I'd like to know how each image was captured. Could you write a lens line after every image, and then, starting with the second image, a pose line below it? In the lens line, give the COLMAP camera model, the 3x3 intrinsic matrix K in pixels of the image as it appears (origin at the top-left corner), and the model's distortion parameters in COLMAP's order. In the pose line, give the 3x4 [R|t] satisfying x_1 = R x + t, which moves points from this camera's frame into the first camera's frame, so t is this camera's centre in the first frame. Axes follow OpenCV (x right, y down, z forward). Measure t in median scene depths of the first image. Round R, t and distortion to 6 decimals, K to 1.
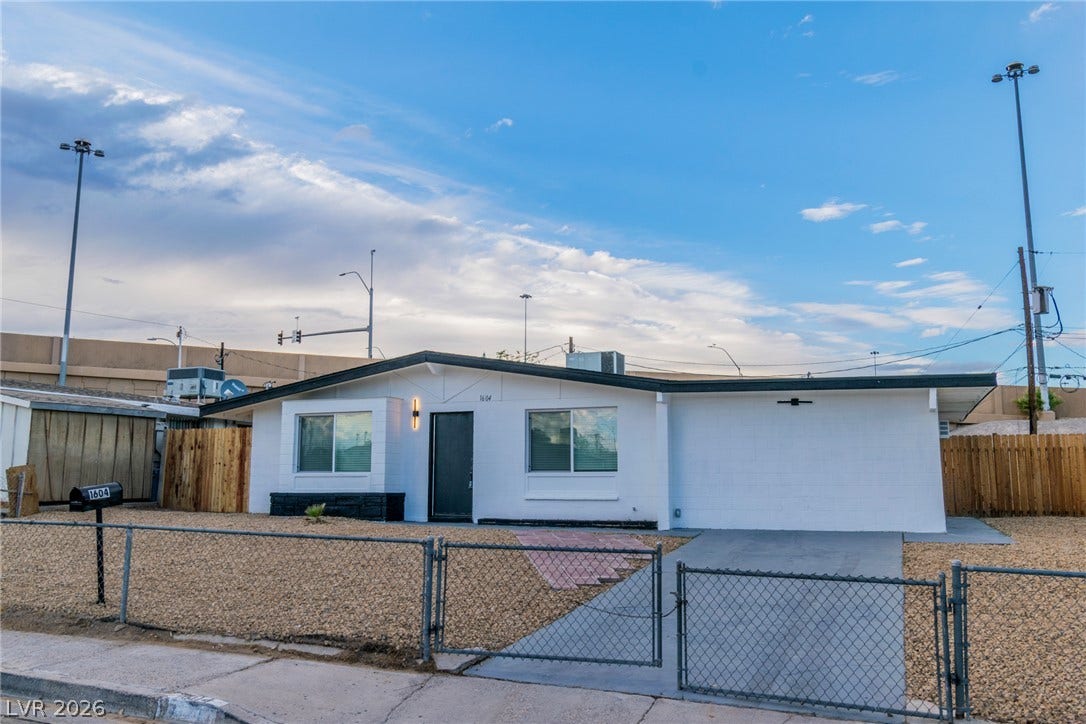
lens RADIAL K [[962.2, 0, 543.2], [0, 962.2, 317.7], [0, 0, 1]] dist [0.005865, -0.003037]
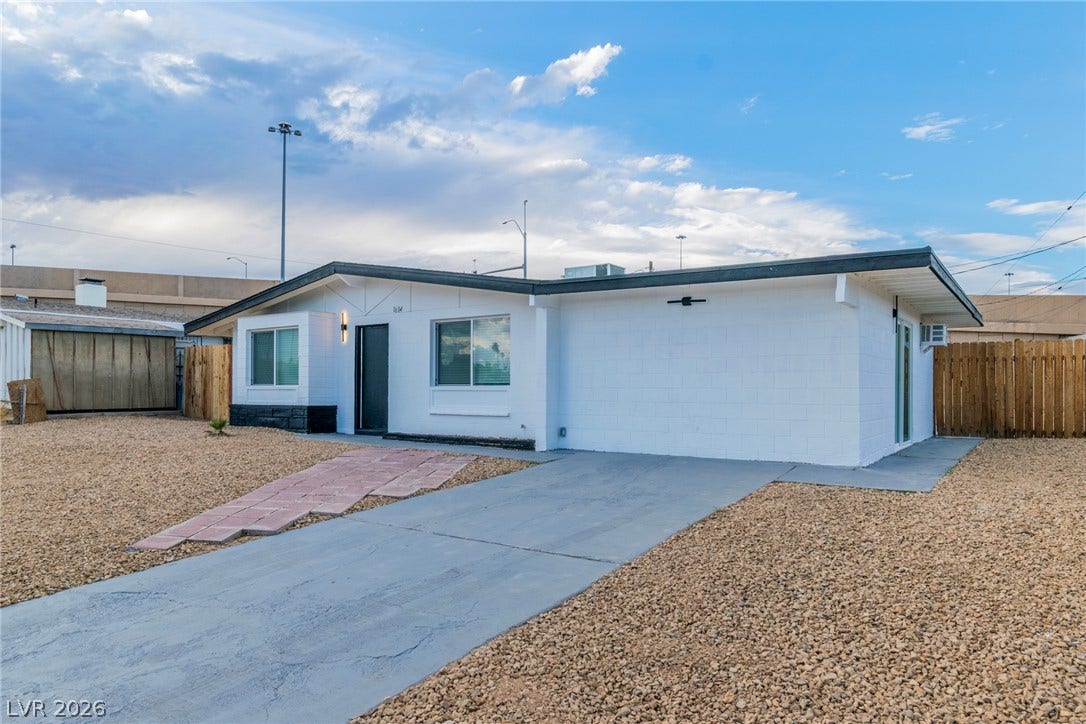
lens RADIAL K [[737.8, 0, 543.1], [0, 737.8, 382.3], [0, 0, 1]] dist [0.003204, -0.002151]
pose [[0.968072, -0.000220, -0.250674, 0.255925], [0.040023, 0.987307, 0.153700, 0.046668], [0.247458, -0.158825, 0.955792, 0.311919]]
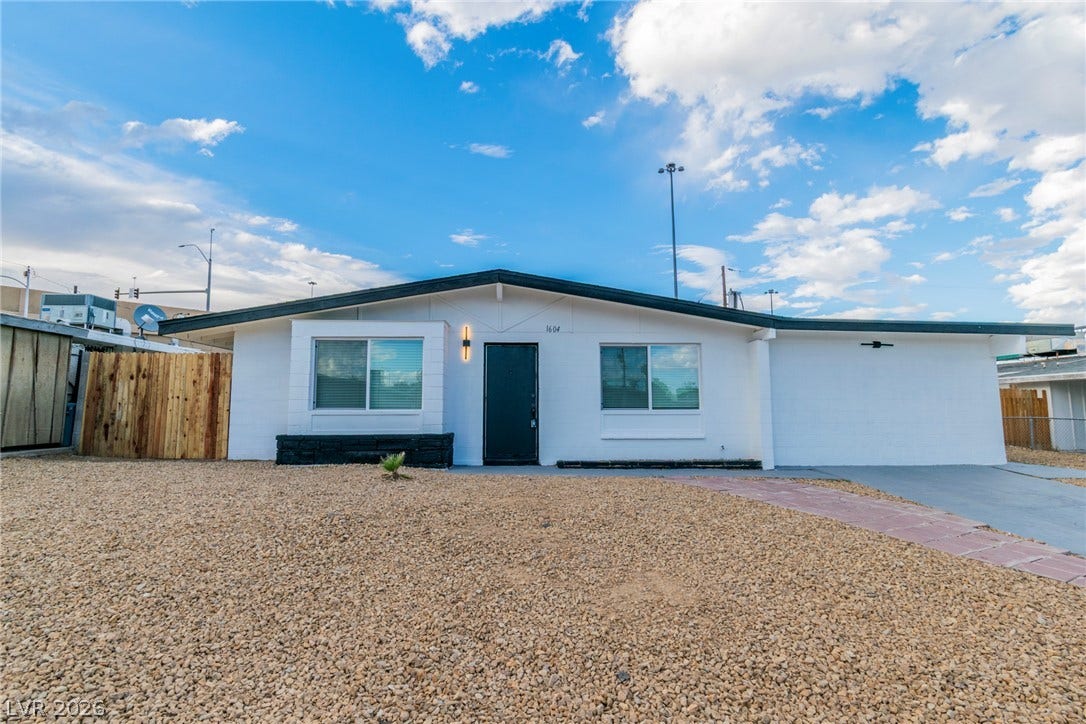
lens RADIAL K [[544.8, 0, 526.2], [0, 544.8, 345.2], [0, 0, 1]] dist [0.000110, -0.000585]
pose [[0.908603, 0.046877, 0.415023, -0.287429], [-0.069433, 0.996808, 0.039418, 0.077712], [-0.411850, -0.064632, 0.908957, 0.522045]]
